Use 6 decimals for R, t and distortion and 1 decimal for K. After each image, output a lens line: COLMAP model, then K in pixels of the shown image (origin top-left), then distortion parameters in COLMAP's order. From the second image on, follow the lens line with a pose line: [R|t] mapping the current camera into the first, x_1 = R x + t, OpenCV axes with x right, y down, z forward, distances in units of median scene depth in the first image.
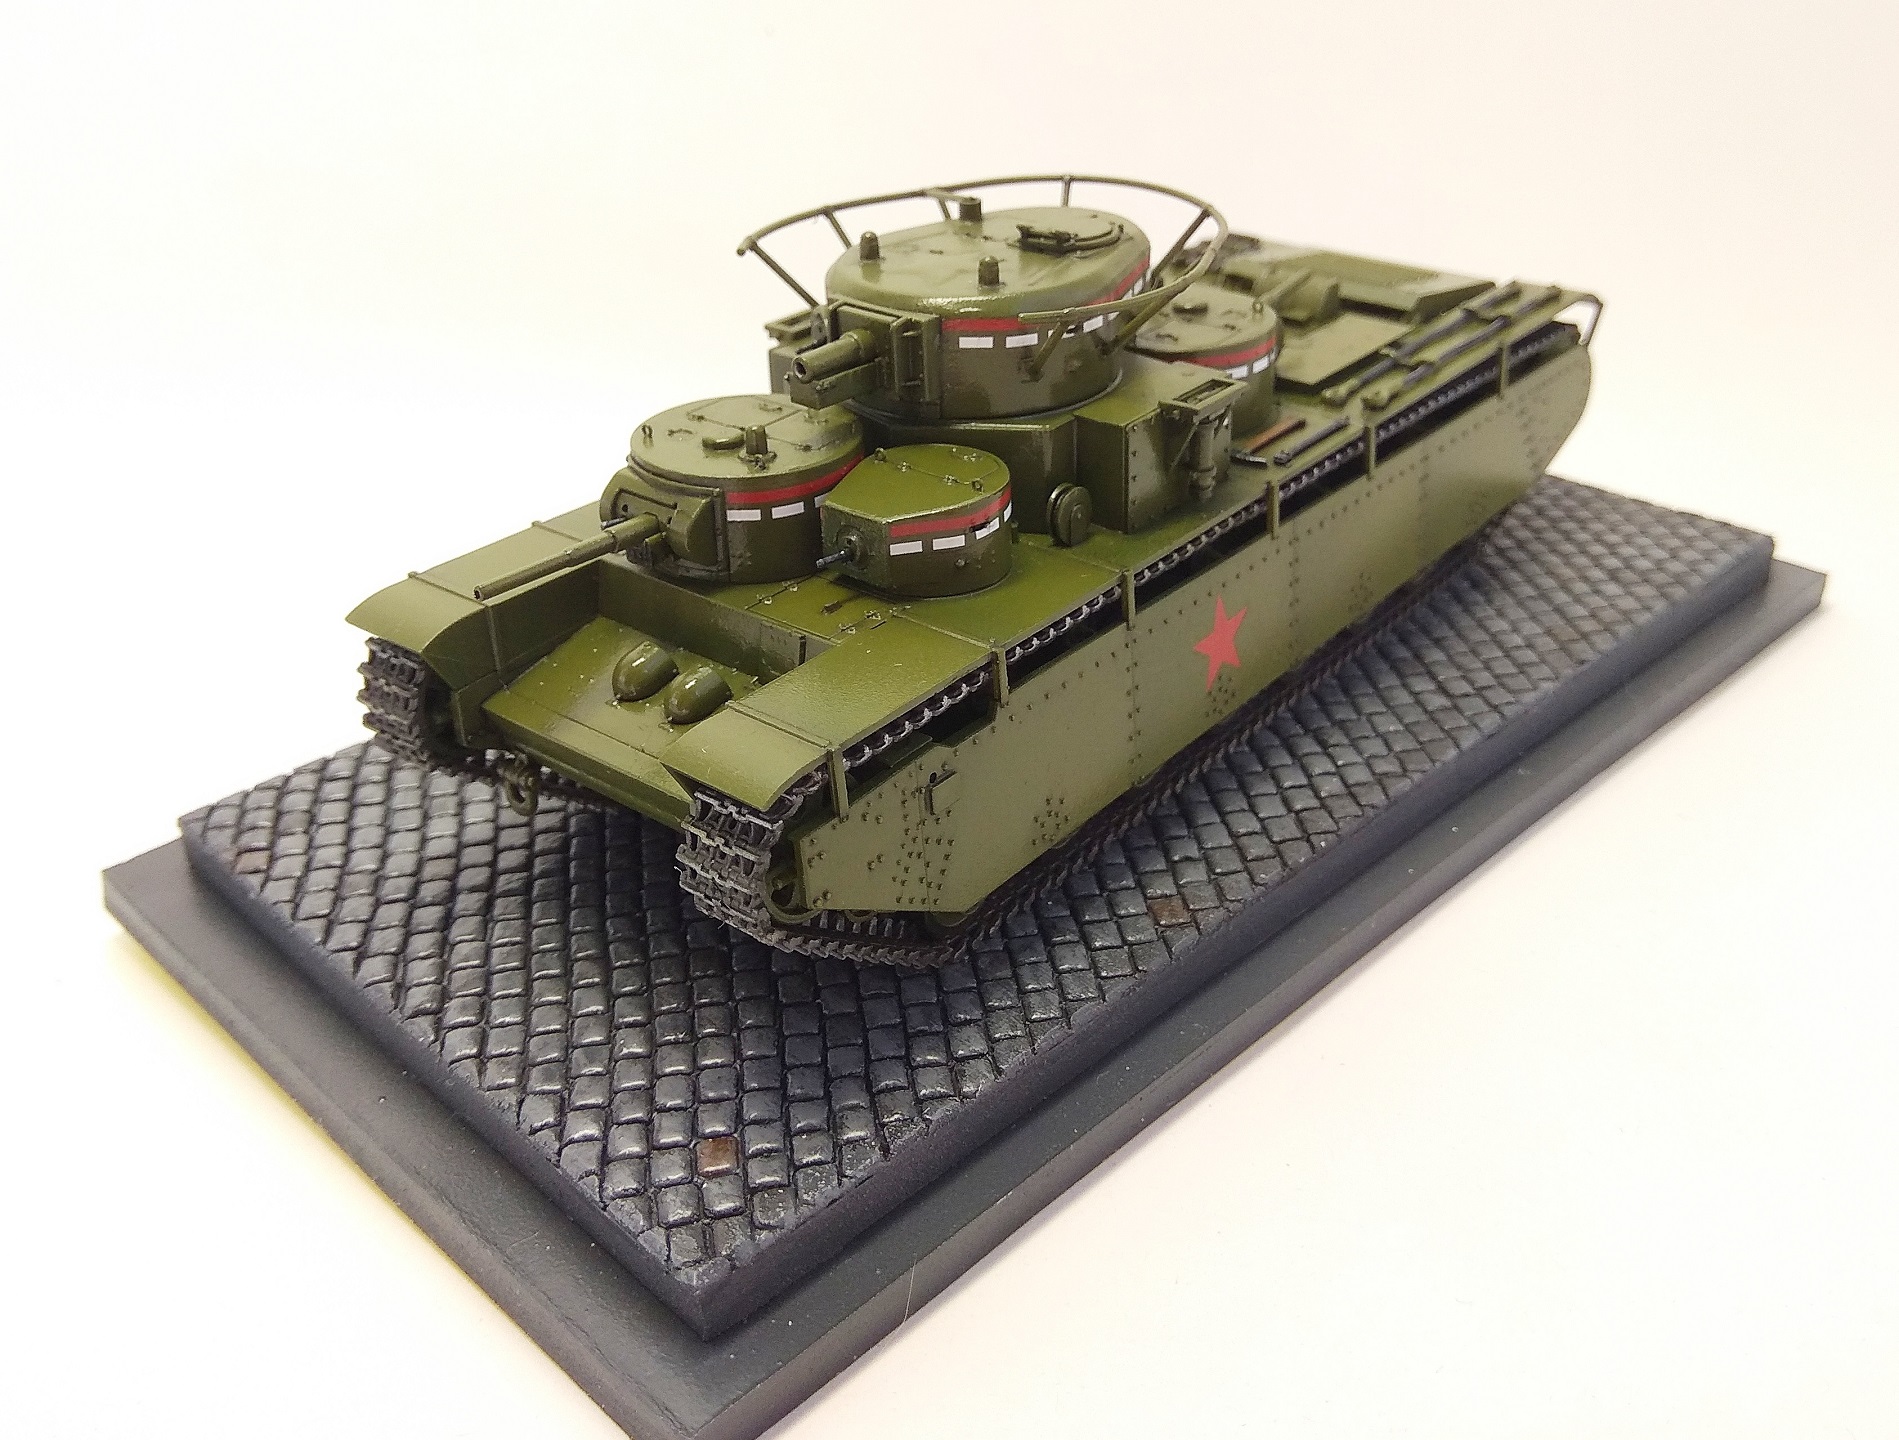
lens RADIAL K [[1843.3, 0, 969.3], [0, 1843.3, 526.1], [0, 0, 1]] dist [0.058348, 0.002274]
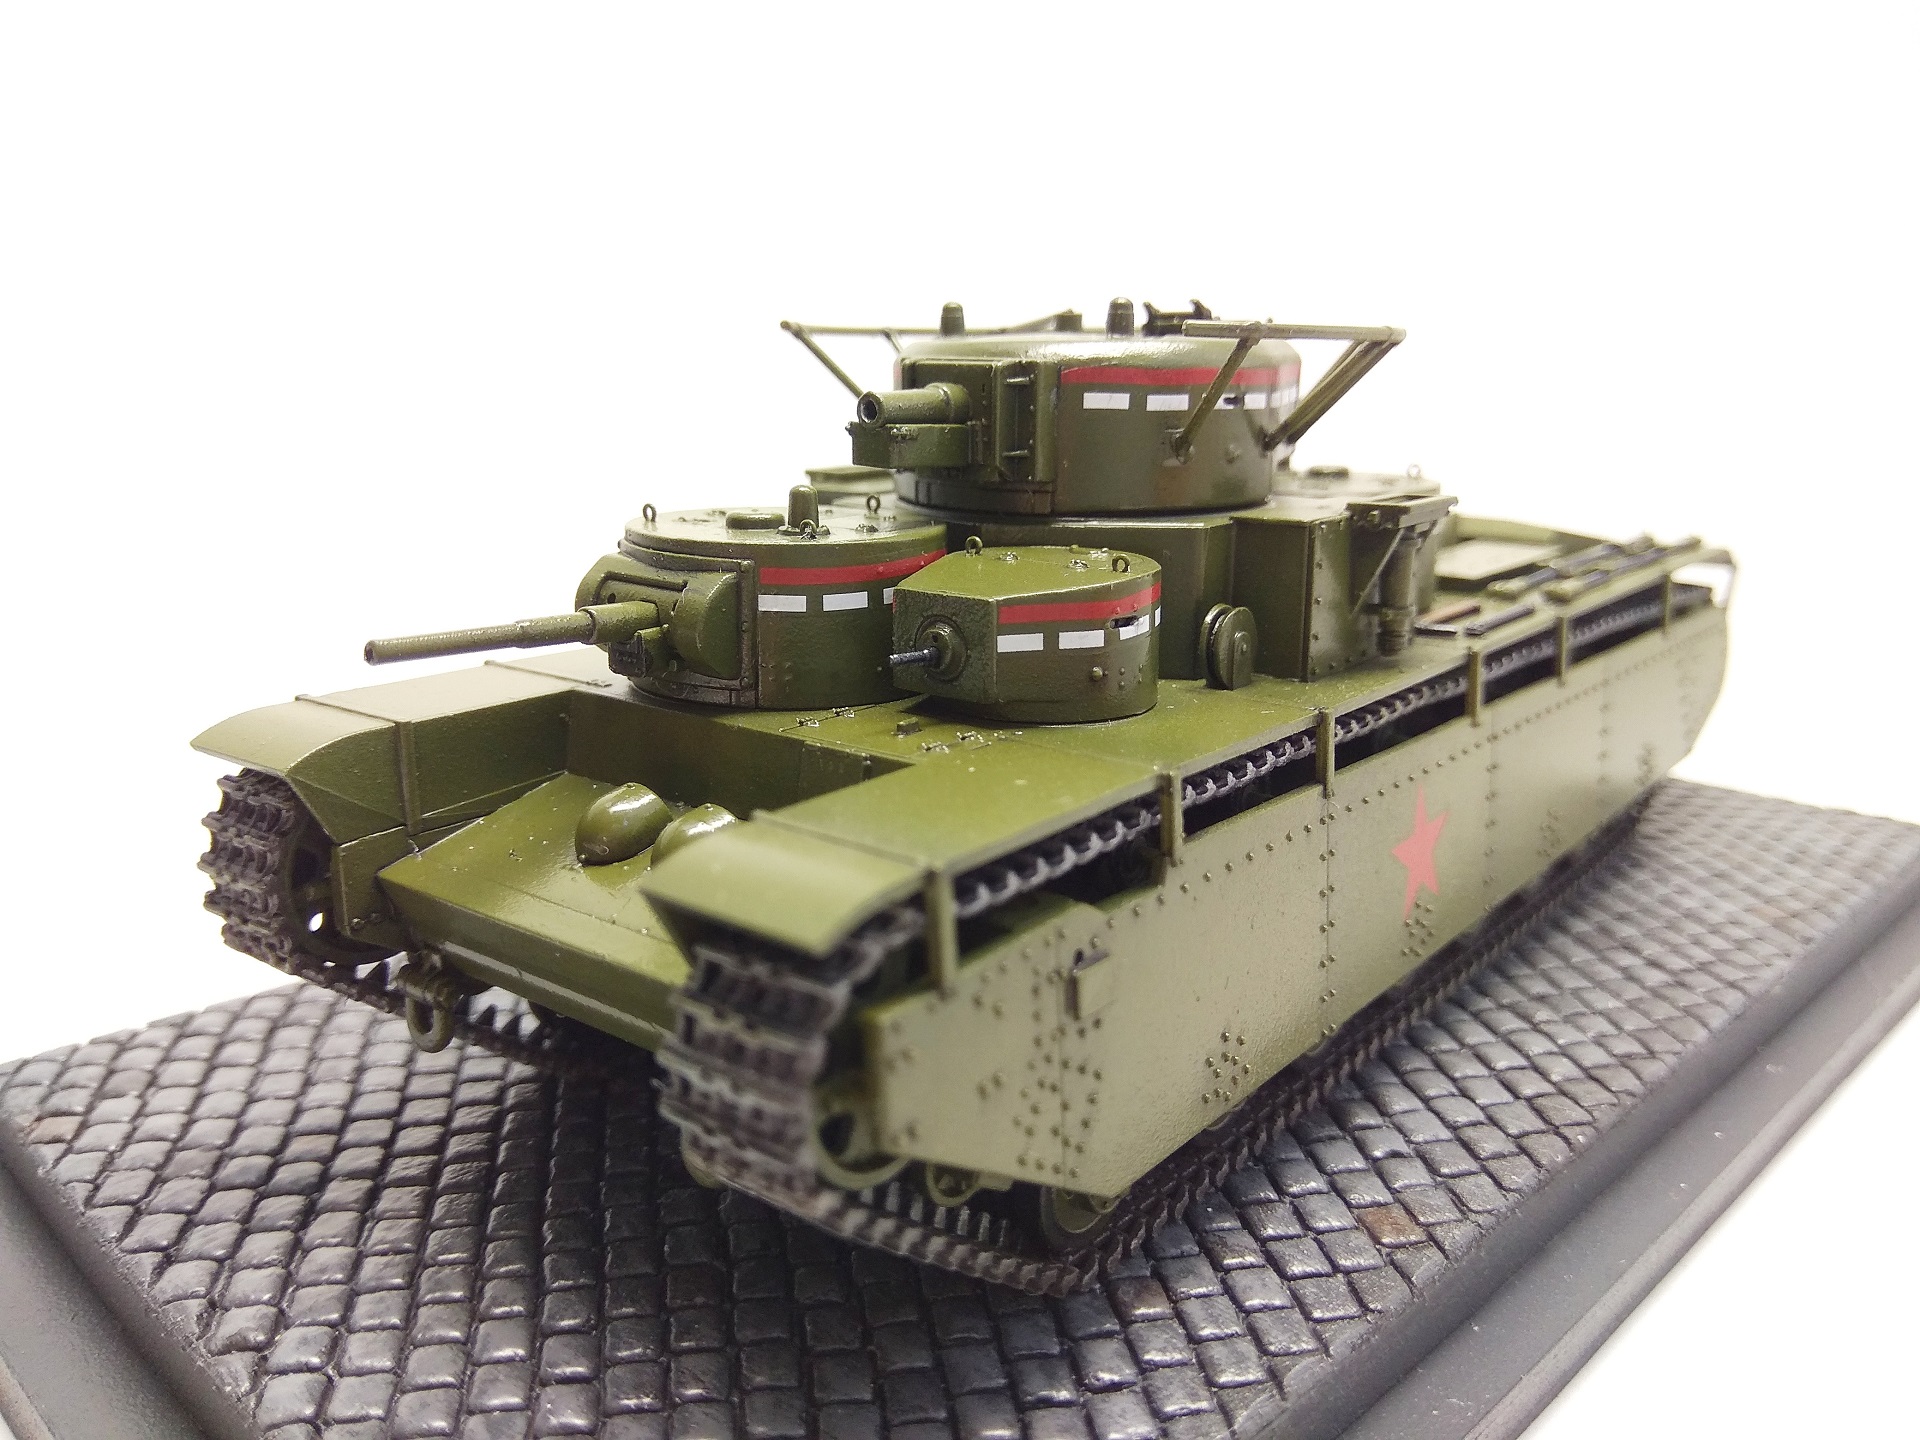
lens RADIAL K [[1537.4, 0, 952.4], [0, 1537.4, 696.7], [0, 0, 1]] dist [0.085566, -0.229725]
pose [[0.999559, 0.025124, 0.015839, -0.064688], [-0.021597, 0.980954, -0.193033, 0.134986], [-0.020387, 0.192606, 0.981064, 0.425079]]
